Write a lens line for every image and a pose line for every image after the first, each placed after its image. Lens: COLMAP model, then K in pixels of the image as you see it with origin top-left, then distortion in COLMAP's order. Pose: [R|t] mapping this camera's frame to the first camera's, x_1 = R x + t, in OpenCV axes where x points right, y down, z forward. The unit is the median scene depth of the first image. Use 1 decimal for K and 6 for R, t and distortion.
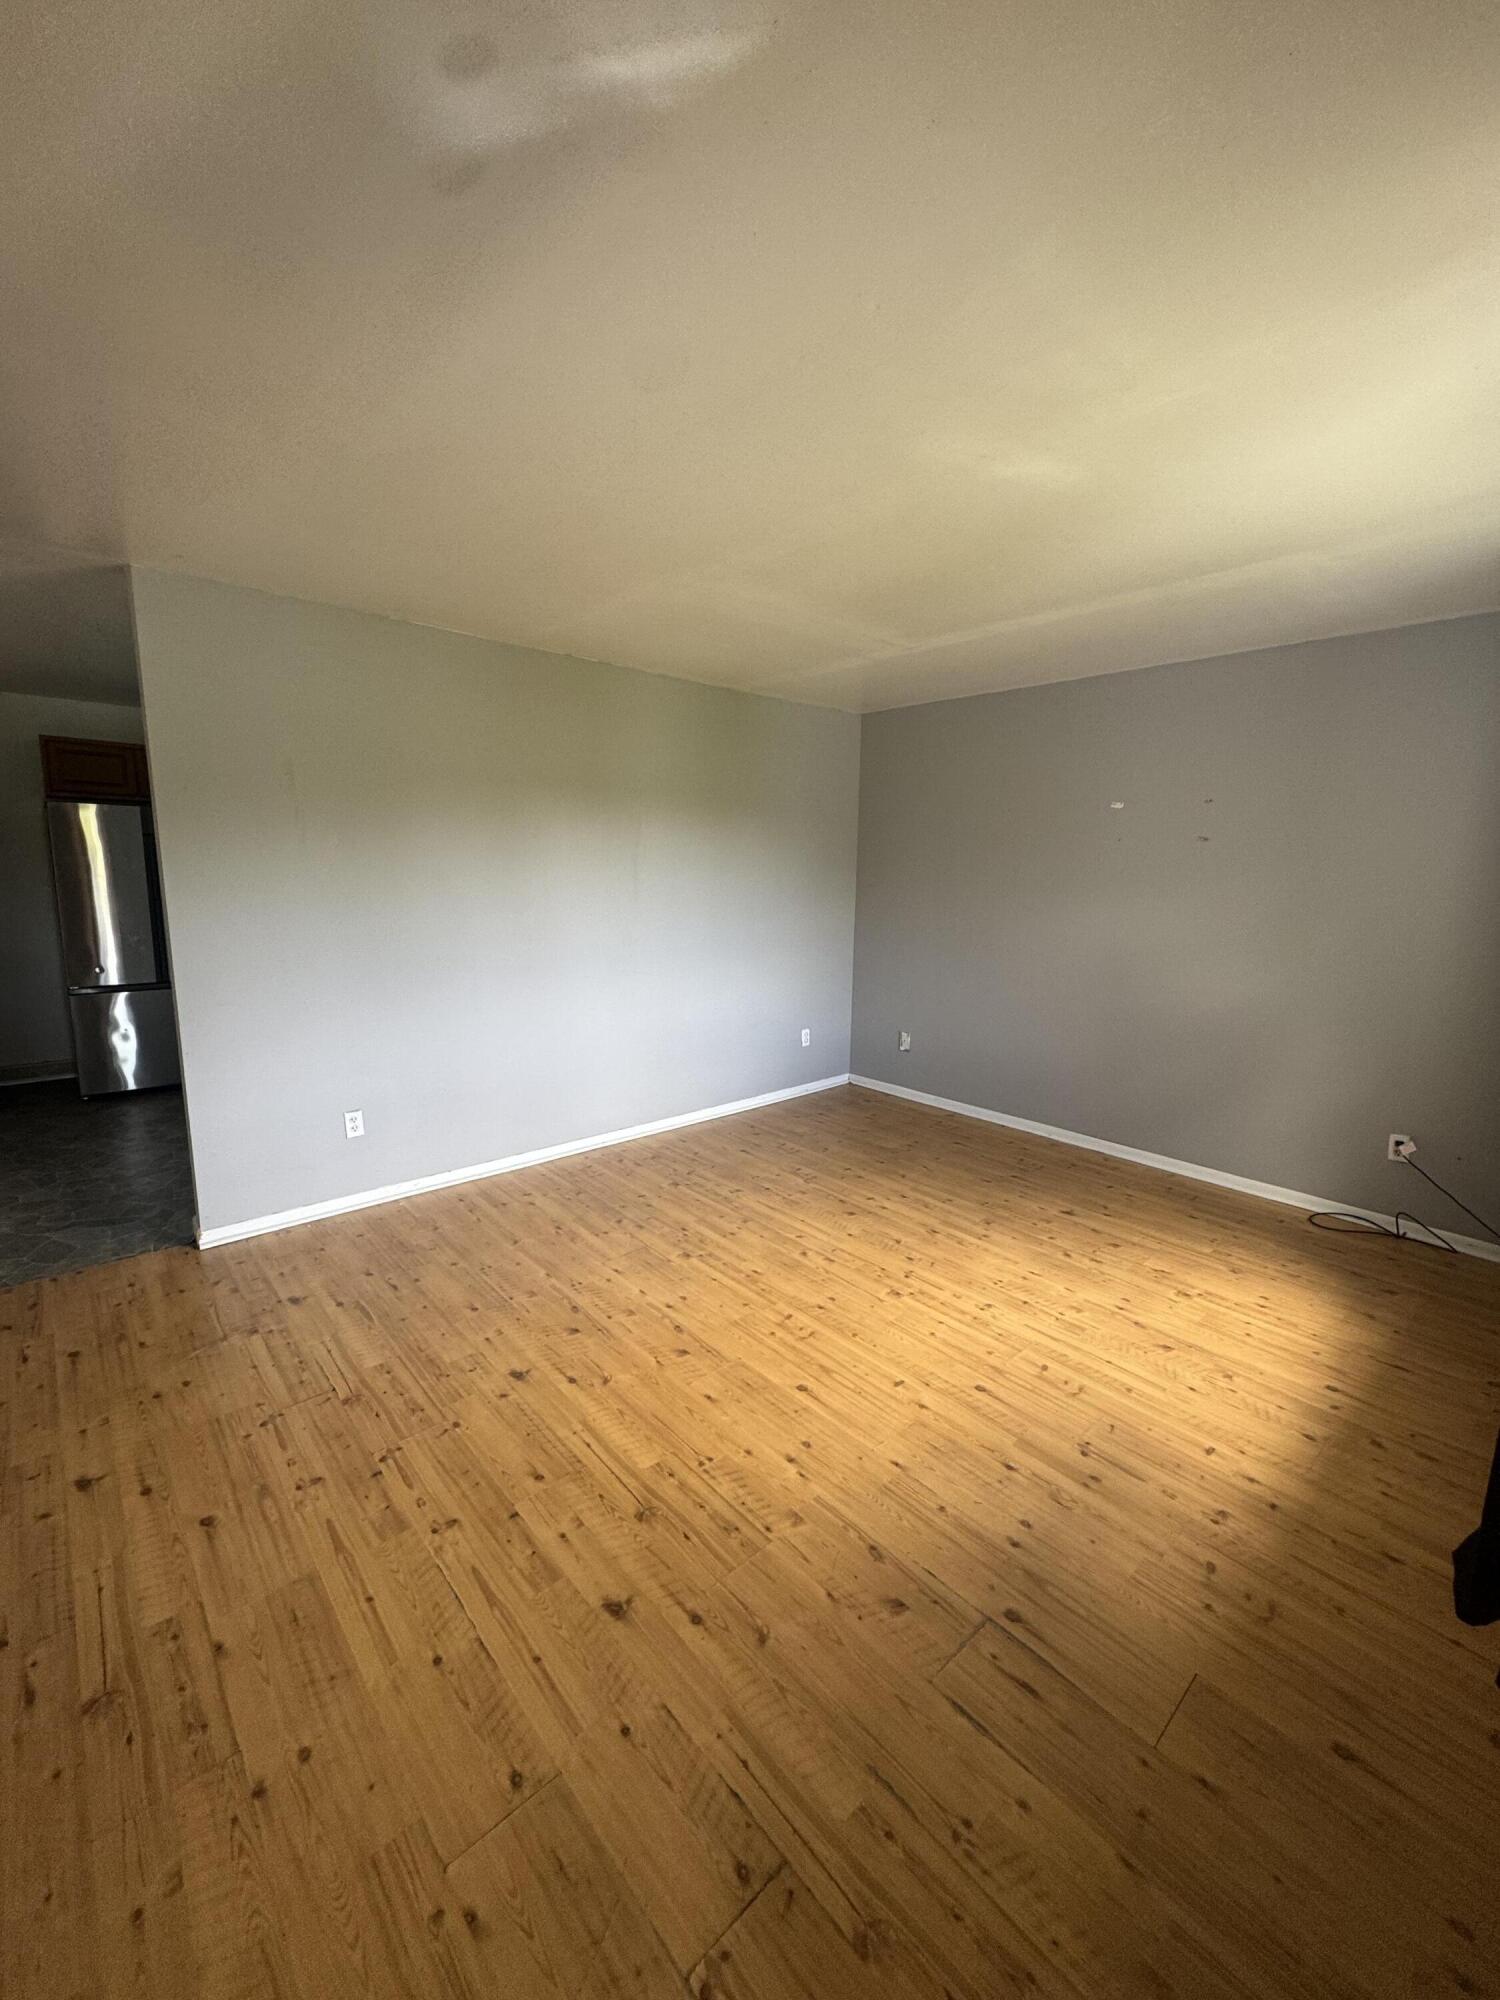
lens RADIAL K [[802.2, 0, 737.1], [0, 802.2, 996.1], [0, 0, 1]] dist [0.000864, -0.000504]
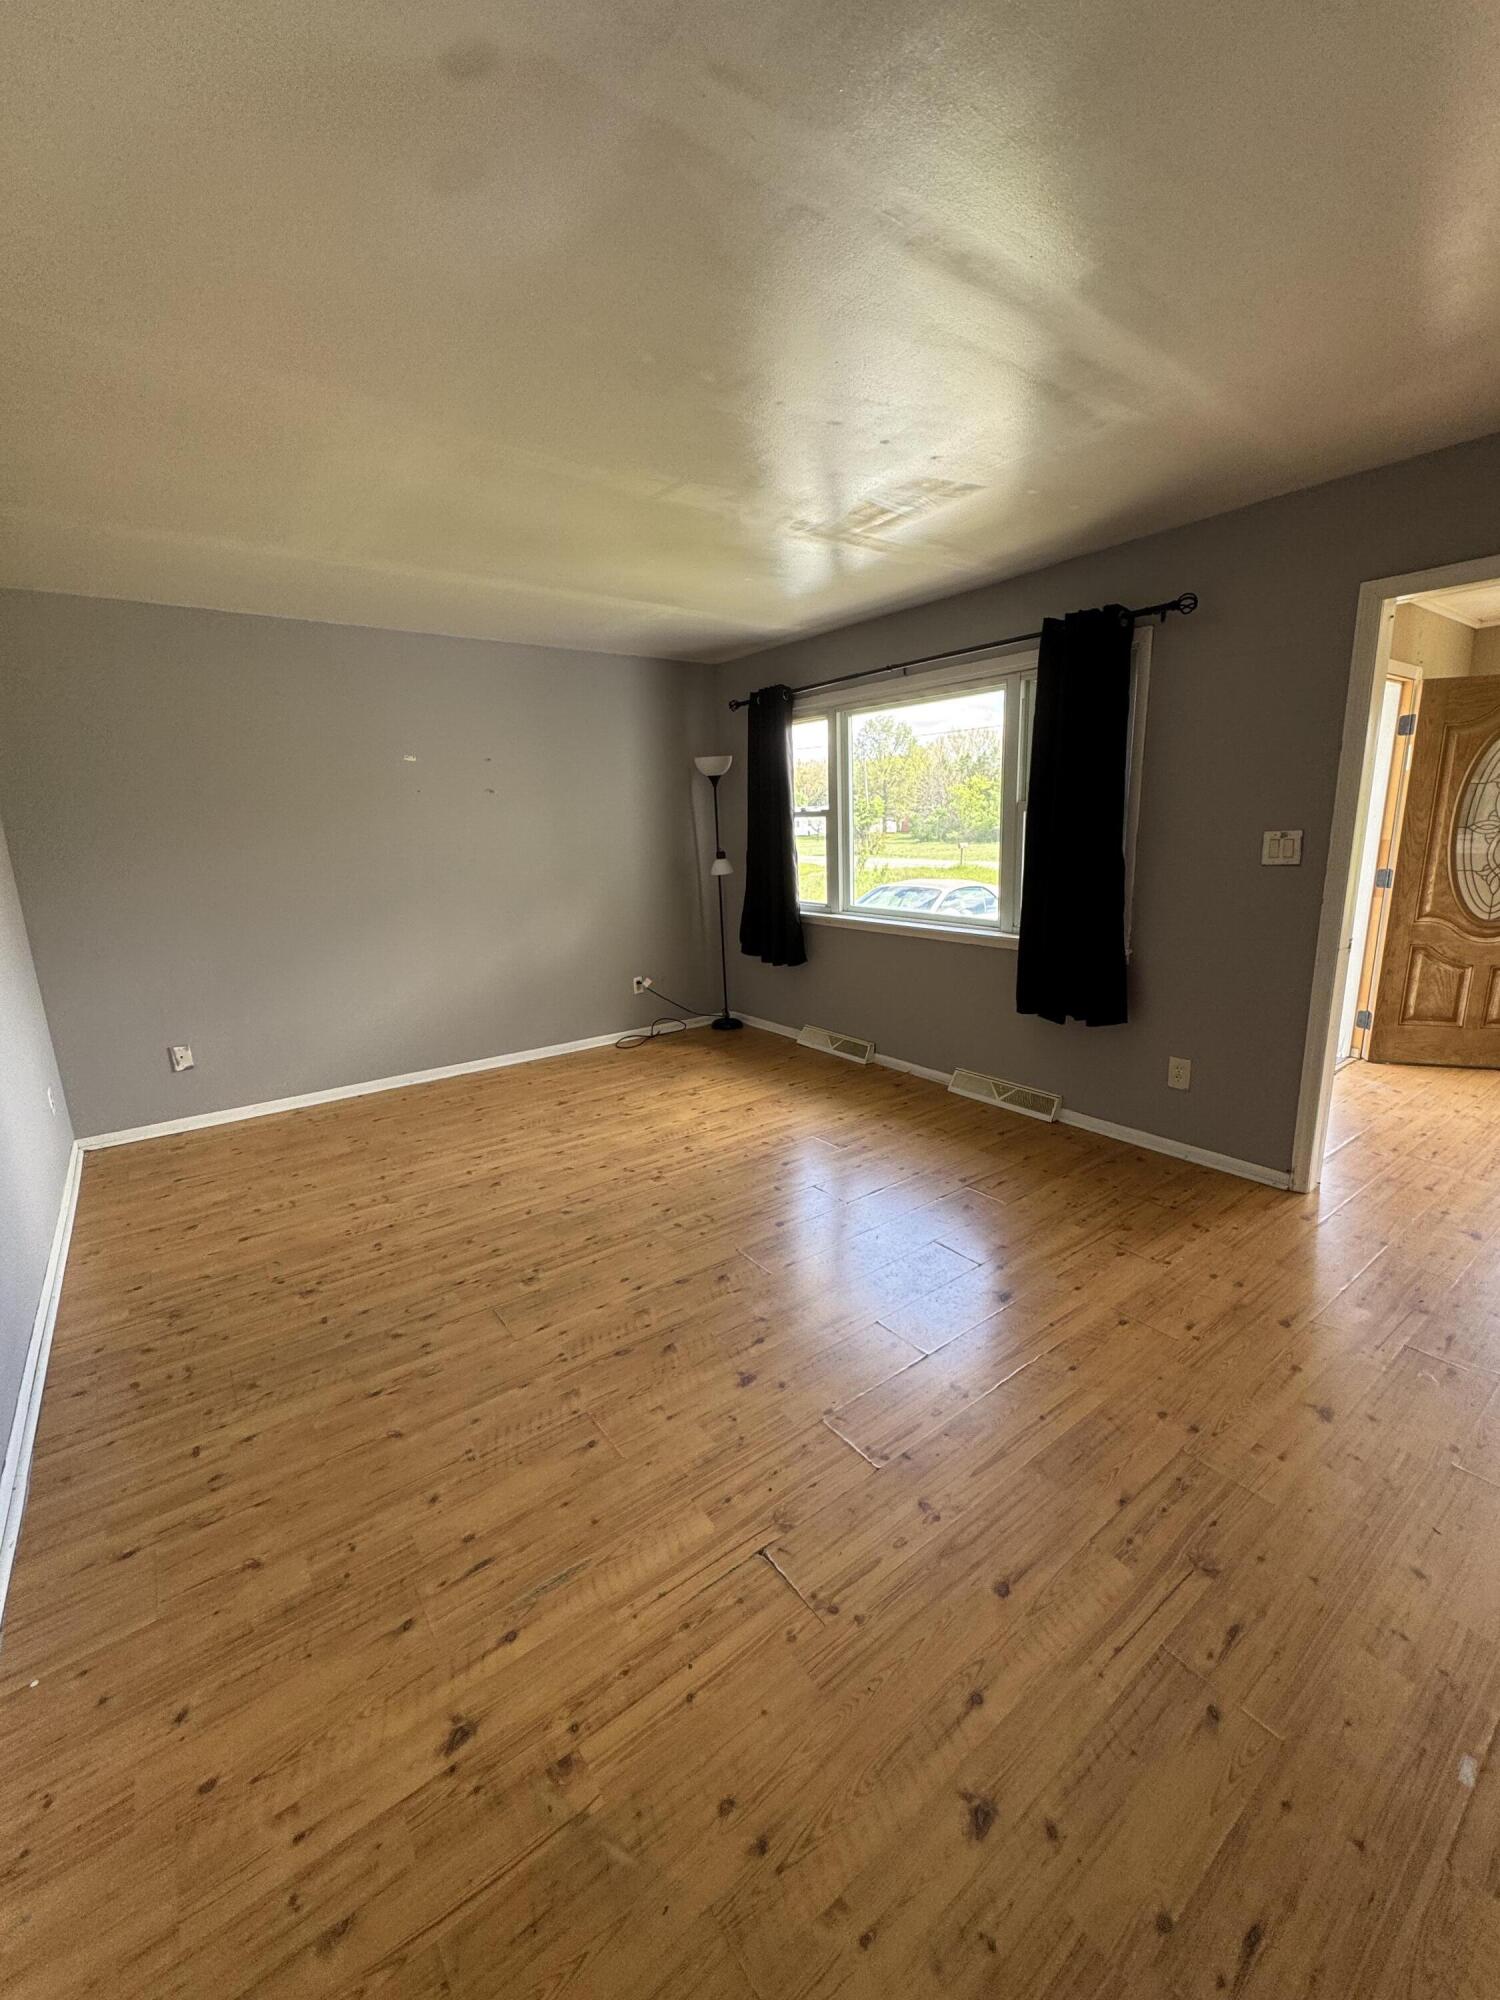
lens RADIAL K [[802.2, 0, 749.3], [0, 802.2, 1009.0], [0, 0, 1]] dist [0.000864, -0.000504]
pose [[0.082517, -0.245060, 0.965990, -0.918317], [0.187612, 0.955785, 0.226444, -0.114270], [-0.978771, 0.162546, 0.124844, 0.720165]]
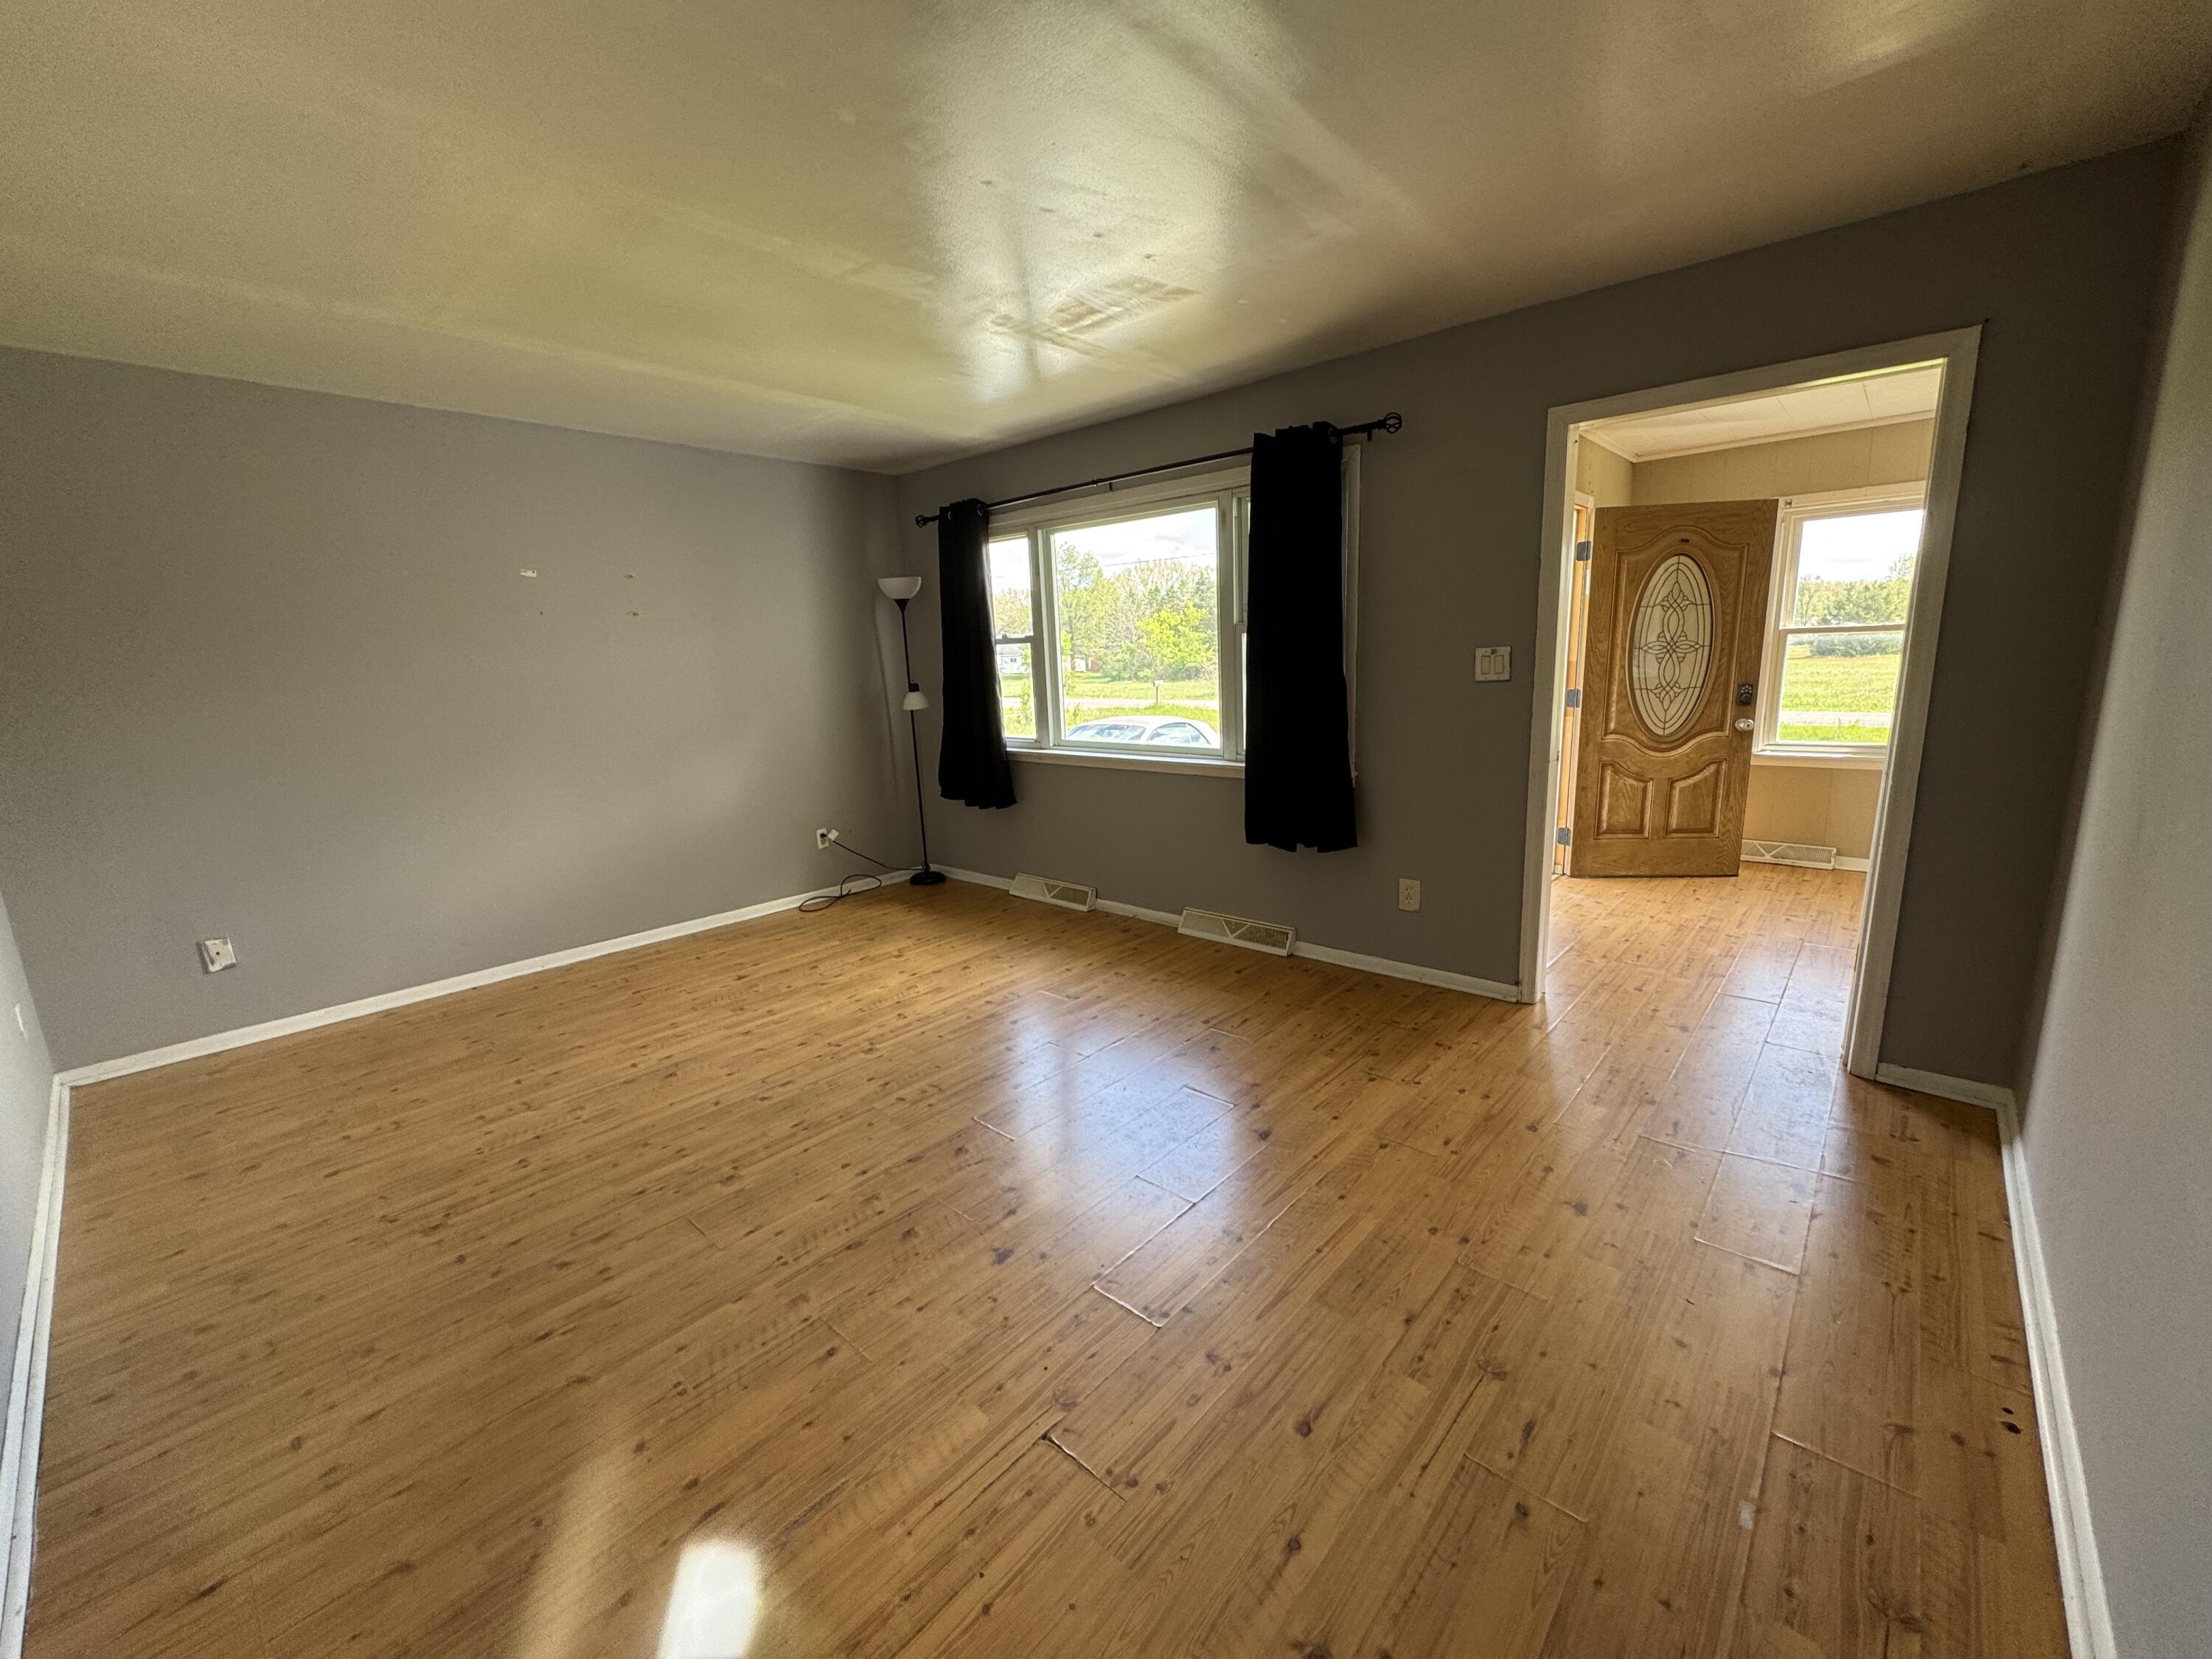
lens RADIAL K [[887.2, 0, 1104.3], [0, 887.2, 840.7], [0, 0, 1]] dist [0.000864, -0.000504]
pose [[-0.116192, -0.215752, 0.969510, -0.931014], [0.191073, 0.953034, 0.234984, -0.099352], [-0.974674, 0.212551, -0.069511, 0.771143]]
